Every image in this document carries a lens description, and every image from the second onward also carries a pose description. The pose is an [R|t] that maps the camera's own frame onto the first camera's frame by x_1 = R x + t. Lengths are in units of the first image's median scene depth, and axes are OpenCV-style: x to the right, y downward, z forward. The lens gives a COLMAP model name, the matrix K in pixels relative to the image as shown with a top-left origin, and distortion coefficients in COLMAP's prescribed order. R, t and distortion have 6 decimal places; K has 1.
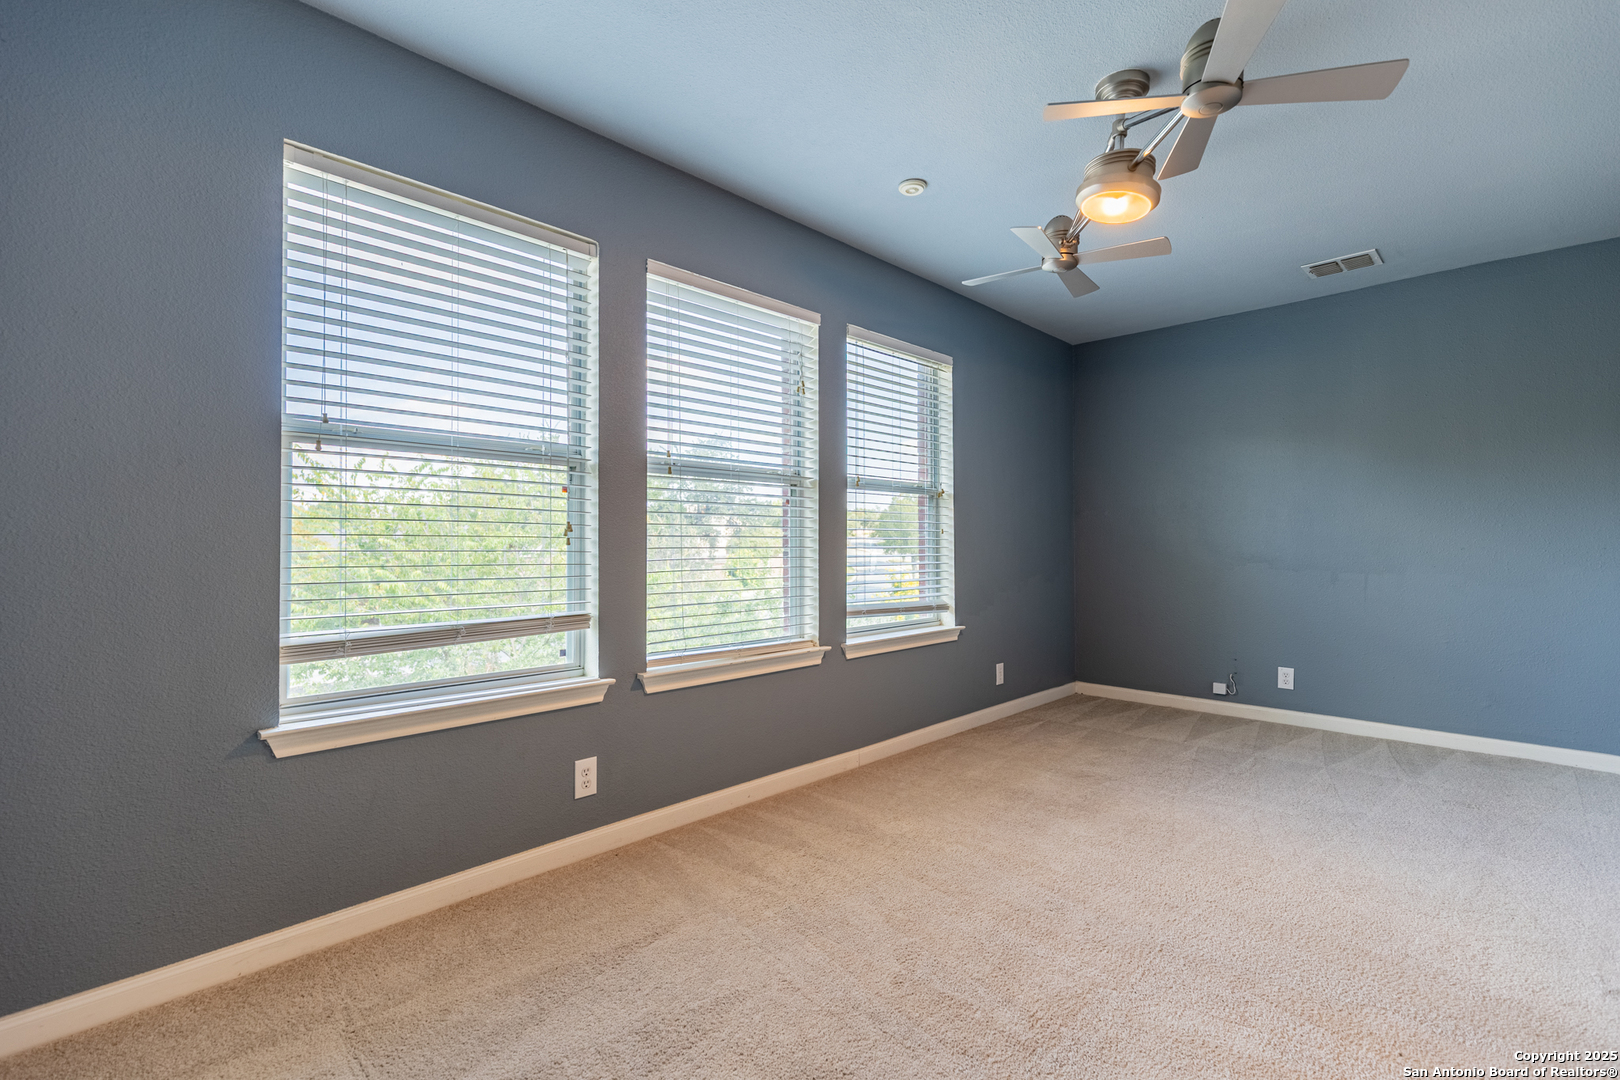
lens RADIAL K [[732.1, 0, 815.2], [0, 732.1, 537.4], [0, 0, 1]] dist [-0.000602, -0.000024]
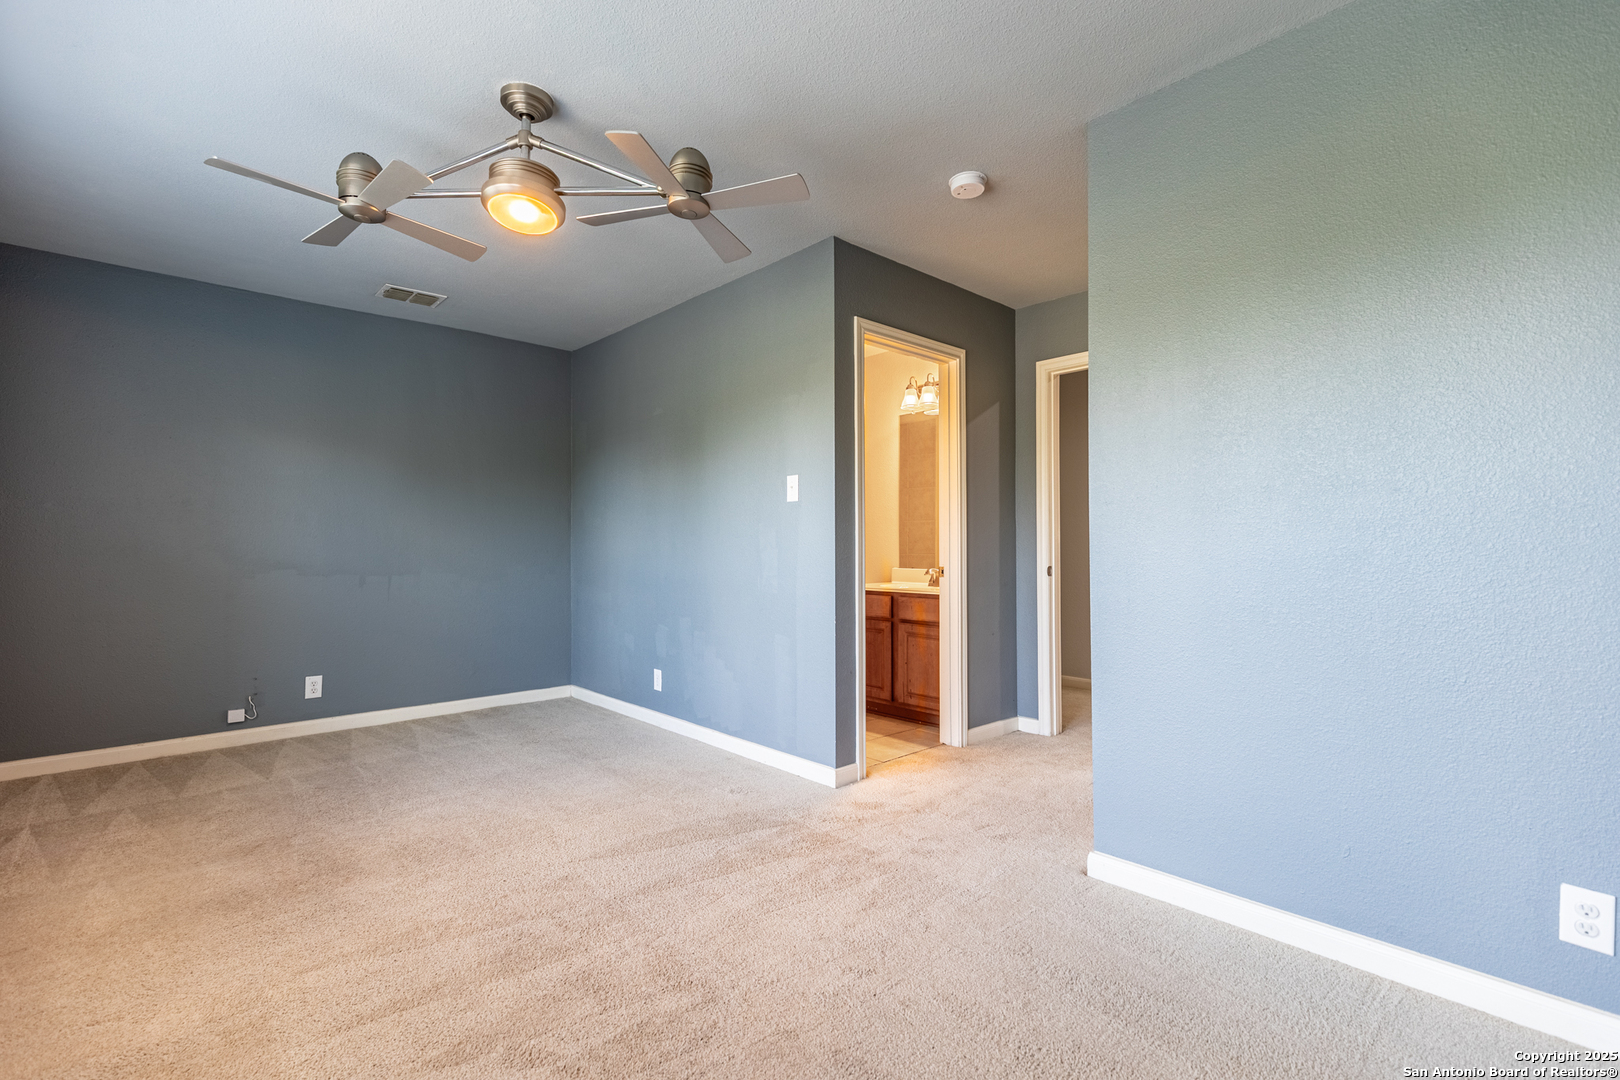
lens RADIAL K [[732.1, 0, 815.2], [0, 732.1, 537.4], [0, 0, 1]] dist [-0.000602, -0.000024]
pose [[0.040208, 0.014242, 0.999090, -0.377896], [-0.005826, 0.999885, -0.014019, 0.003914], [-0.999174, -0.005257, 0.040286, 0.366417]]
